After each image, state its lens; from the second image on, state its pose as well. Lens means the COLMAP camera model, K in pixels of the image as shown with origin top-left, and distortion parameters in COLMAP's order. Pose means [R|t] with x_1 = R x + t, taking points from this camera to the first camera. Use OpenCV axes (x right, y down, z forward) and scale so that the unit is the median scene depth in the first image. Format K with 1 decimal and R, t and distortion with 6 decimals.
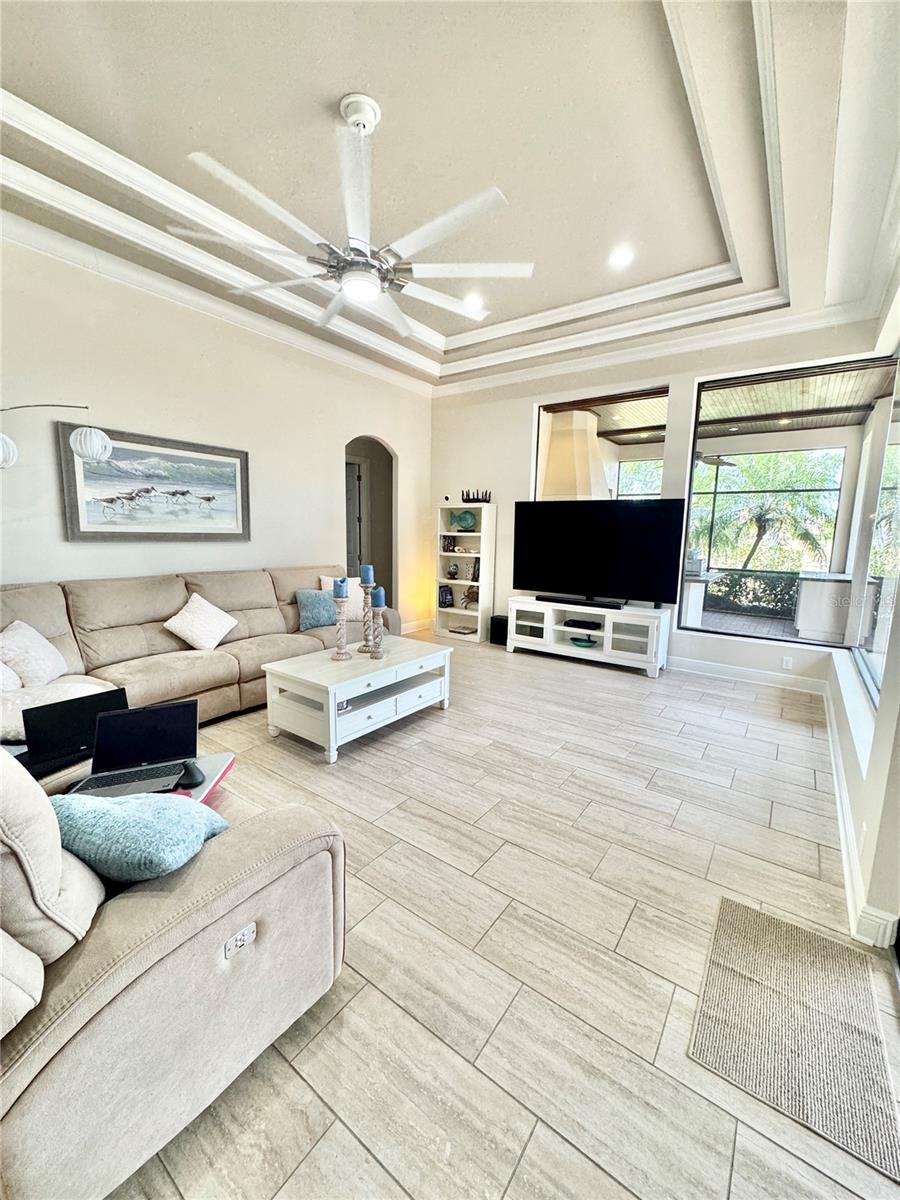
lens RADIAL K [[478.2, 0, 448.1], [0, 478.2, 595.6], [0, 0, 1]] dist [-0.001197, 0.000247]
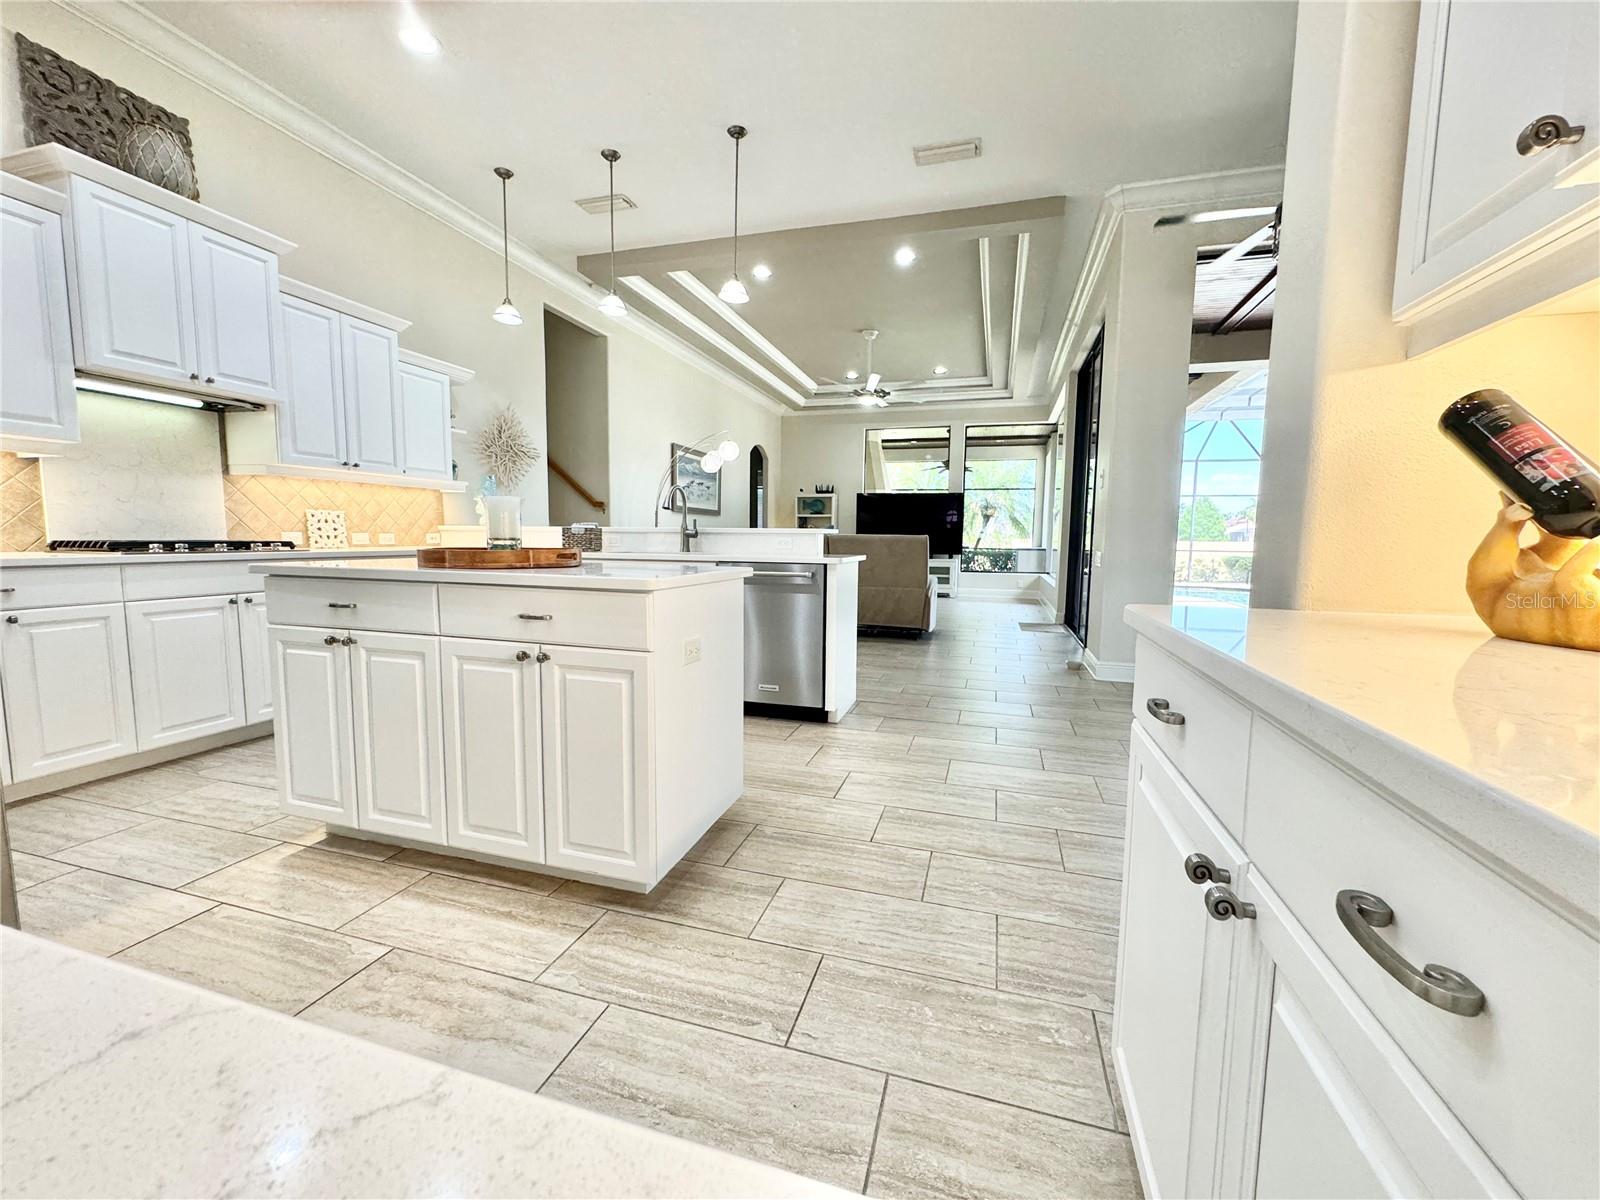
lens RADIAL K [[637.6, 0, 800.9], [0, 637.6, 597.5], [0, 0, 1]] dist [-0.001197, 0.000247]
pose [[0.943111, -0.038178, 0.330279, -0.718615], [0.050445, 0.998316, -0.028647, 0.182302], [-0.328630, 0.043678, 0.943448, -0.828380]]
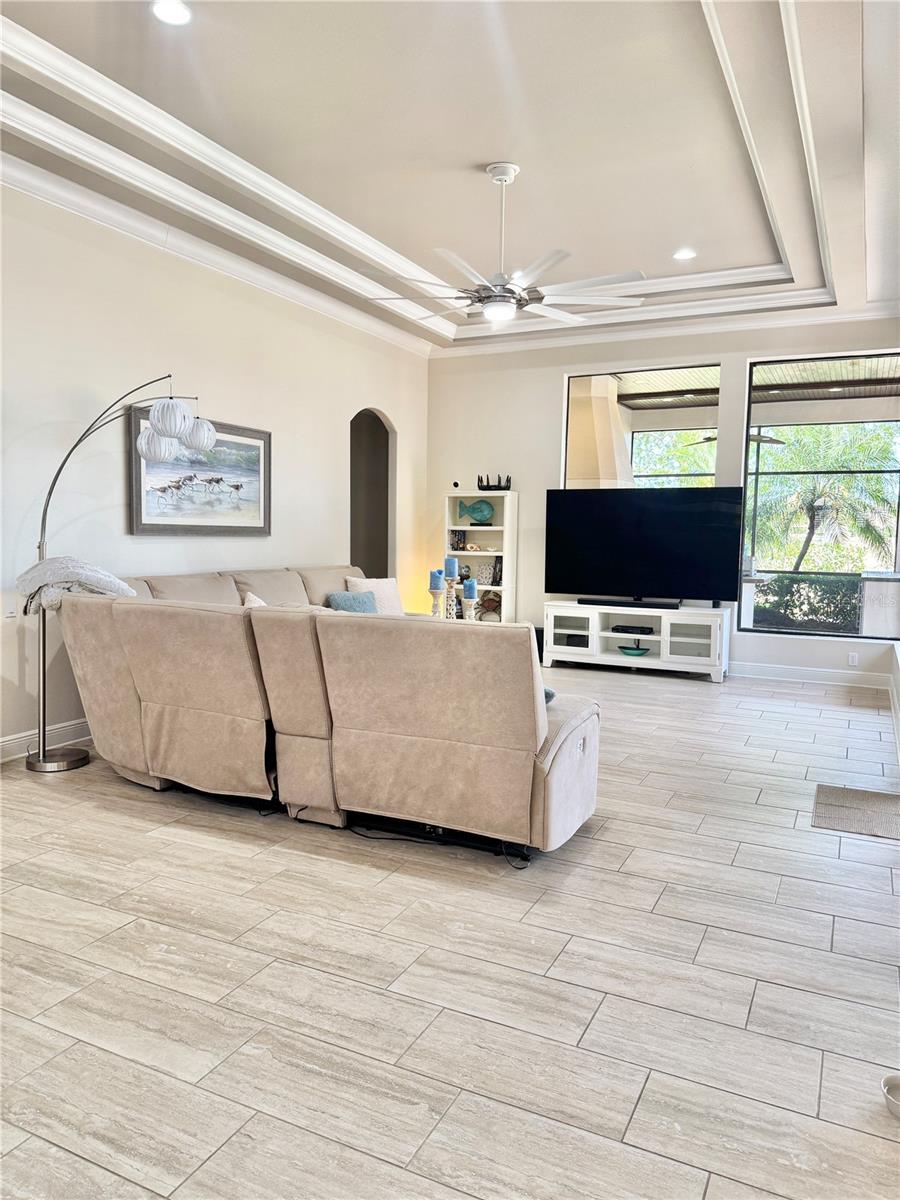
lens RADIAL K [[832.2, 0, 447.1], [0, 832.2, 591.8], [0, 0, 1]] dist [0.169656, -0.293504]
pose [[0.984148, -0.018300, 0.176403, -0.312289], [0.028444, 0.998073, -0.055148, 0.064451], [-0.175054, 0.059292, 0.982772, -0.435375]]
